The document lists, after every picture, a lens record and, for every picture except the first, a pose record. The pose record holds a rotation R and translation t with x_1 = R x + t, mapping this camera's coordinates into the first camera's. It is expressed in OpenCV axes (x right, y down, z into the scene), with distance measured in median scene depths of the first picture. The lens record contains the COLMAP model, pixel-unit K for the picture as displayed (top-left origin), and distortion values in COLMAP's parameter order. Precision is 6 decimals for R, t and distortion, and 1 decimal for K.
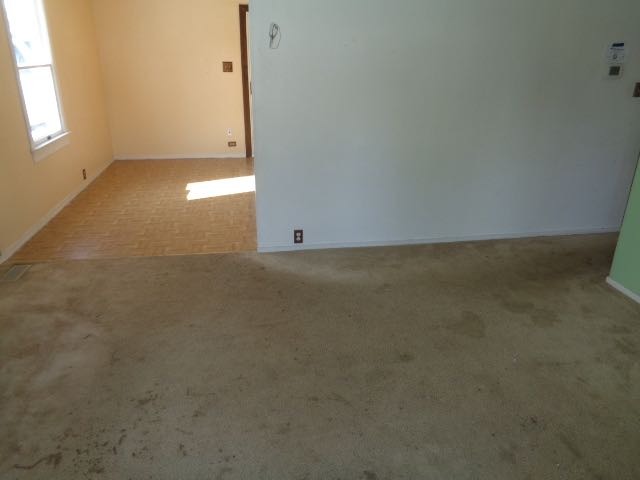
lens RADIAL K [[478.3, 0, 322.8], [0, 478.3, 236.9], [0, 0, 1]] dist [0.008459, -0.007534]
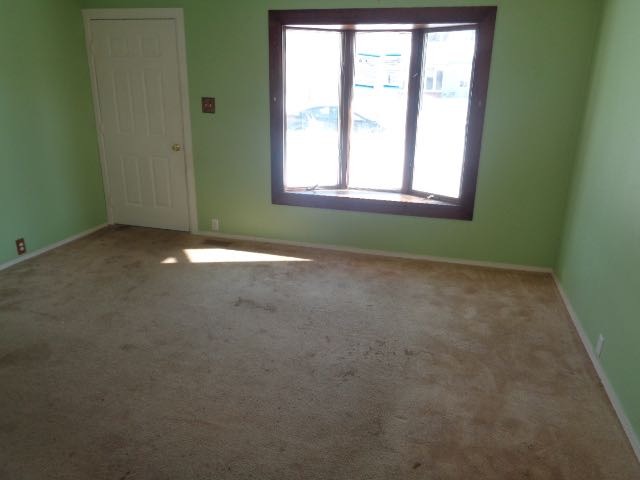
lens RADIAL K [[478.3, 0, 320.1], [0, 478.3, 244.1], [0, 0, 1]] dist [0.008459, -0.007534]
pose [[-0.912372, -0.149353, 0.381143, -0.479797], [0.125985, 0.783433, 0.608573, -0.424499], [-0.389492, 0.603263, -0.695966, 1.131113]]
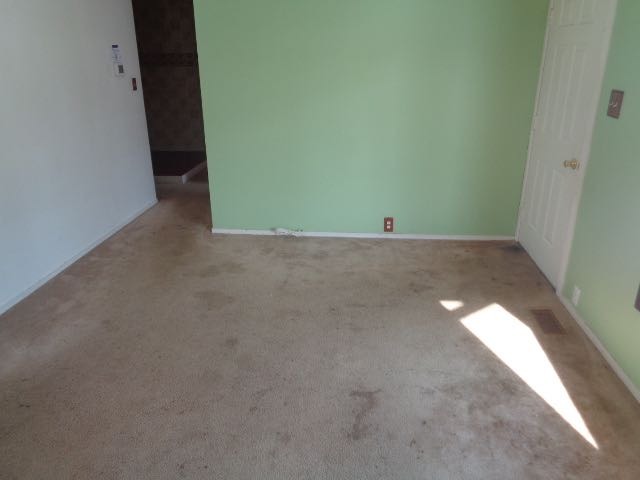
lens RADIAL K [[478.3, 0, 322.1], [0, 478.3, 241.0], [0, 0, 1]] dist [0.008459, -0.007534]
pose [[0.243240, -0.361156, 0.900223, -0.512280], [0.351208, 0.897915, 0.265334, -0.126699], [-0.904150, 0.251626, 0.345249, 0.307611]]
